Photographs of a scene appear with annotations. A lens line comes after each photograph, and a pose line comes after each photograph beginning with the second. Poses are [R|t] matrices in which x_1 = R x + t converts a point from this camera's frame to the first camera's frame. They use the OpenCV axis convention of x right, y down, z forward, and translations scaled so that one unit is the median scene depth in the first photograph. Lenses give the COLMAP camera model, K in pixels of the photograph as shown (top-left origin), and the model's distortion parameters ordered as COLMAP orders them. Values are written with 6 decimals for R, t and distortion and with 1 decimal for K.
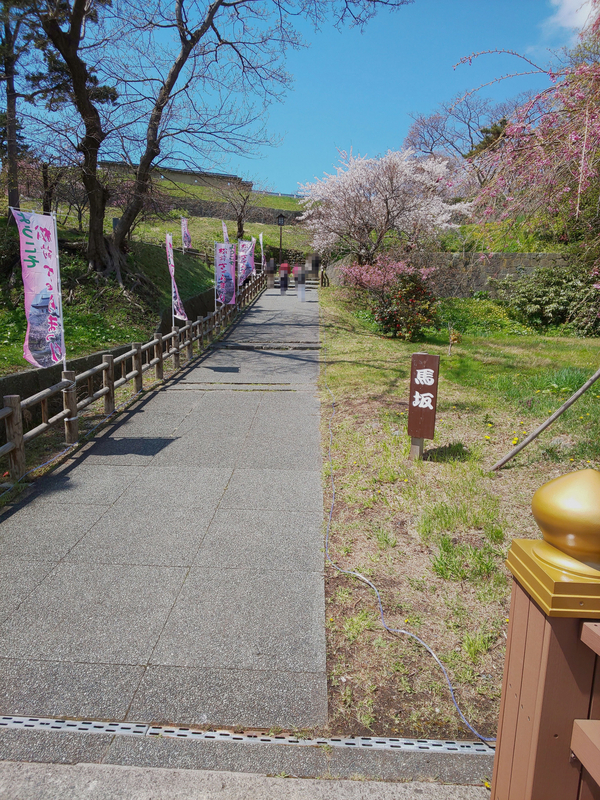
lens RADIAL K [[510.3, 0, 303.0], [0, 510.3, 405.1], [0, 0, 1]] dist [0.009611, -0.019710]
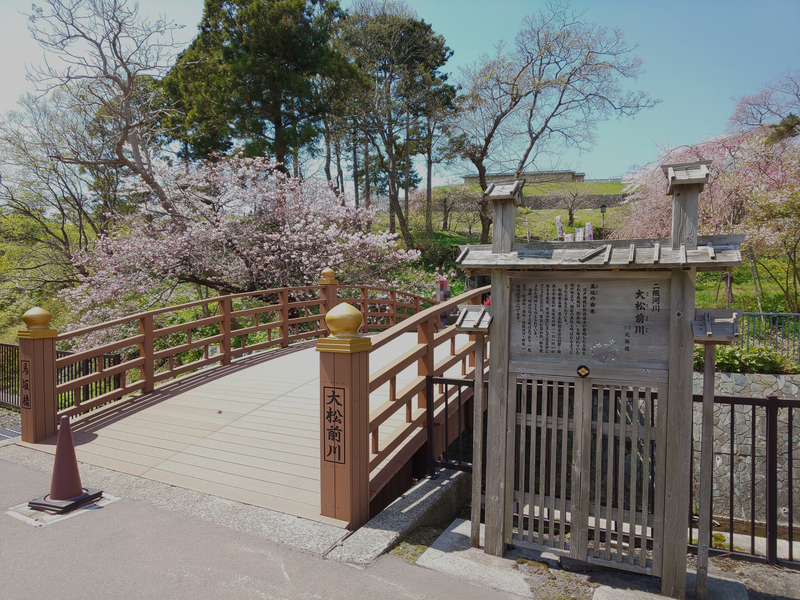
lens RADIAL K [[510.3, 0, 399.1], [0, 510.3, 305.5], [0, 0, 1]] dist [0.009611, -0.019710]
pose [[0.893874, -0.016622, -0.448009, 0.155021], [-0.045069, 0.990918, -0.126688, 0.152323], [0.446046, 0.133434, 0.885007, -0.762329]]
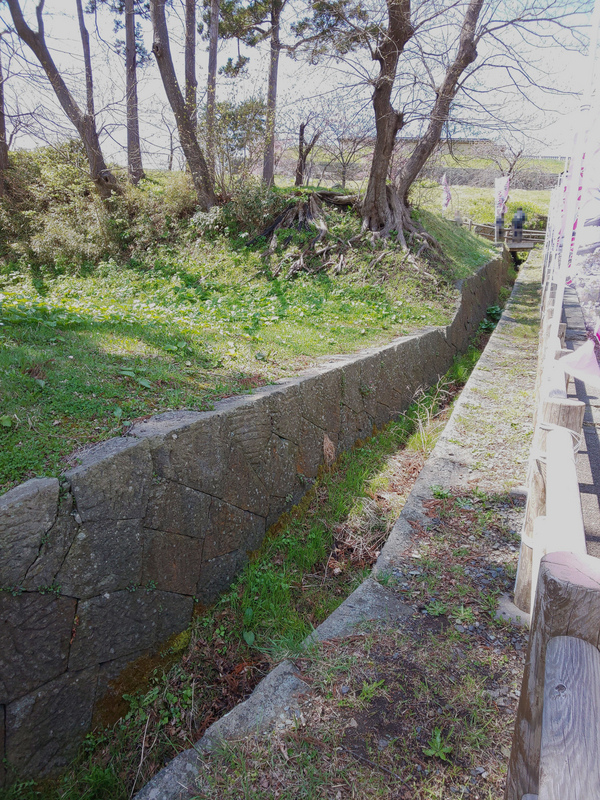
lens RADIAL K [[510.3, 0, 298.5], [0, 510.3, 399.4], [0, 0, 1]] dist [0.009611, -0.019710]
pose [[0.922168, 0.086042, -0.377098, -0.198816], [-0.081665, 0.996277, 0.027613, -0.024625], [0.378070, 0.005332, 0.925762, 0.258762]]
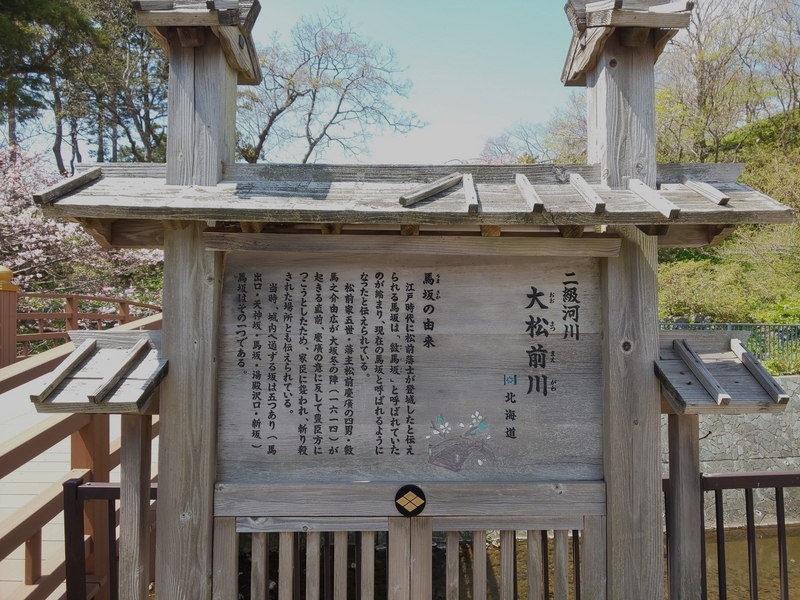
lens RADIAL K [[510.3, 0, 401.0], [0, 510.3, 302.9], [0, 0, 1]] dist [0.009611, -0.019710]
pose [[0.998712, -0.031692, -0.039615, 0.134367], [0.024957, 0.986764, -0.160229, 0.134446], [0.044169, 0.159034, 0.986285, -0.643257]]
